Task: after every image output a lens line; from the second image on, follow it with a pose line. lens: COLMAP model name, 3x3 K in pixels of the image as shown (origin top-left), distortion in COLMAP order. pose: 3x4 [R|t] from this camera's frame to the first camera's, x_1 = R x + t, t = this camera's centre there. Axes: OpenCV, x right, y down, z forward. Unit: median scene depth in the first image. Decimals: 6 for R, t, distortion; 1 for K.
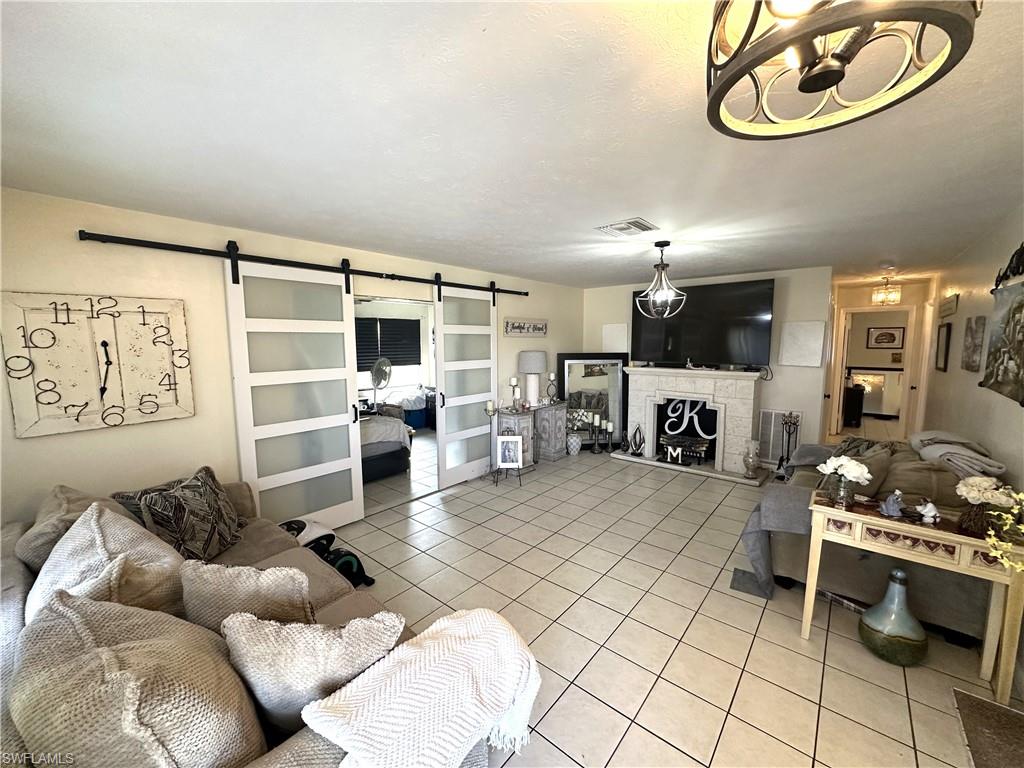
lens RADIAL K [[408.1, 0, 510.8], [0, 408.1, 383.7], [0, 0, 1]] dist [-0.001993, 0.000072]
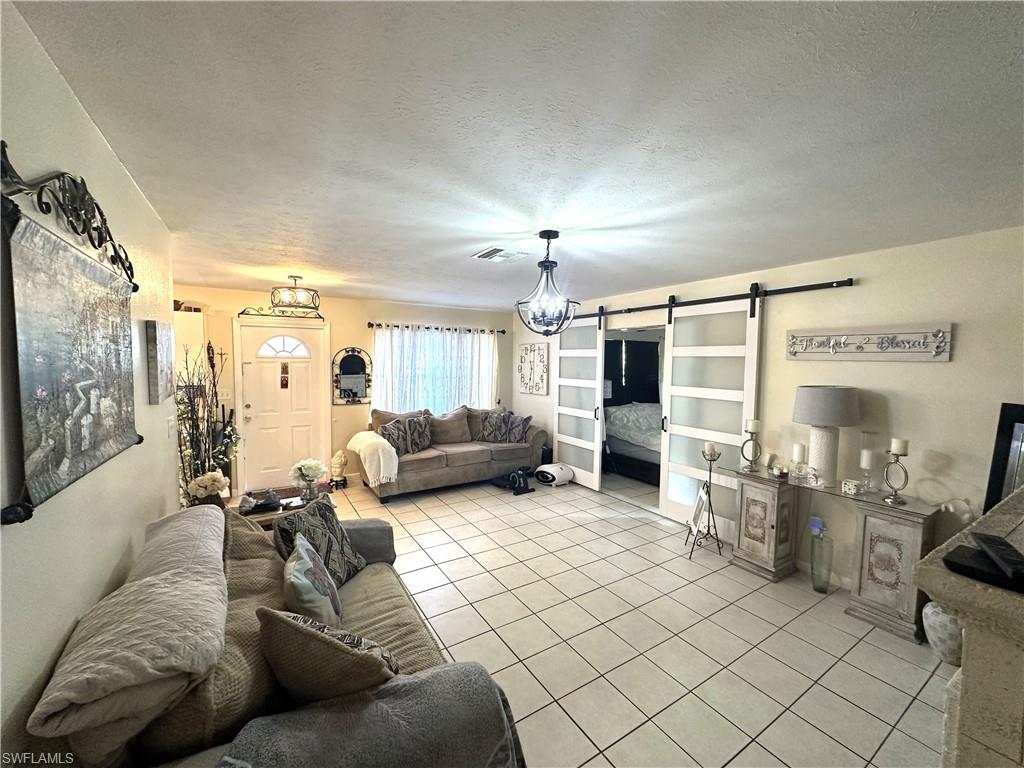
lens RADIAL K [[408.1, 0, 510.8], [0, 408.1, 383.7], [0, 0, 1]] dist [-0.001993, 0.000072]
pose [[-0.304450, 0.055845, -0.950890, 0.902199], [-0.113177, 0.989087, 0.094325, -0.110434], [0.945781, 0.136336, -0.294807, 0.962506]]
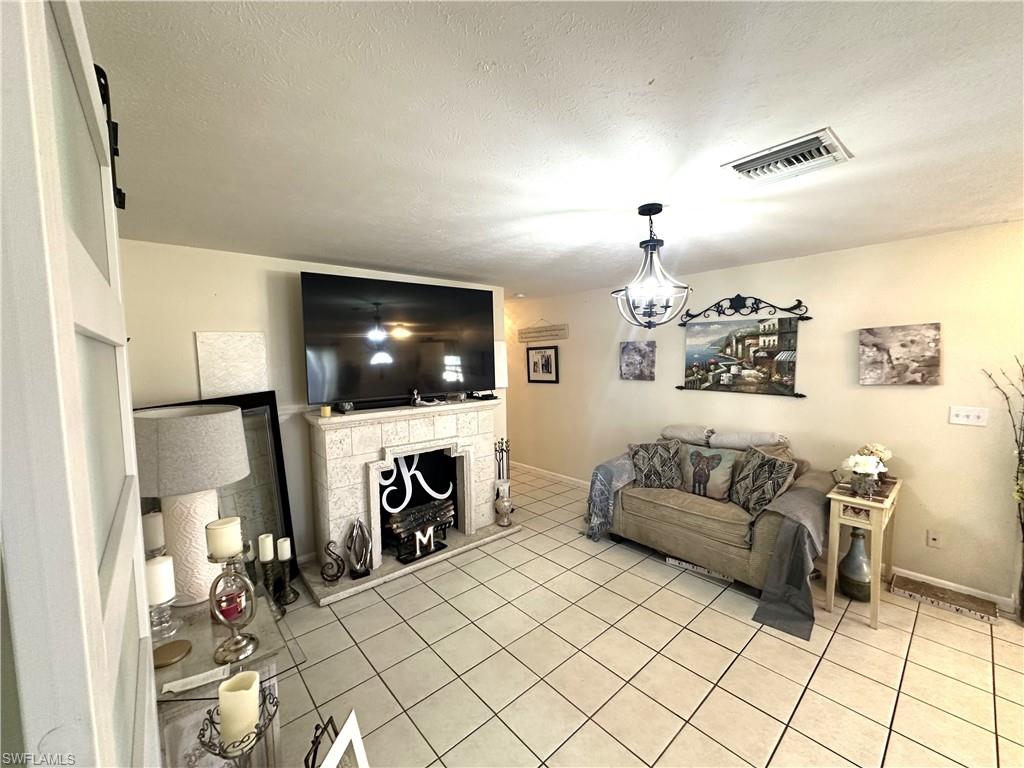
lens RADIAL K [[414.7, 0, 512.0], [0, 414.7, 384.0], [0, 0, 1]] dist [-0.000064, 0.000002]
pose [[0.154817, -0.071005, 0.985388, -0.253676], [0.121316, 0.991232, 0.052365, -0.110342], [-0.980466, 0.111437, 0.162073, 0.918426]]
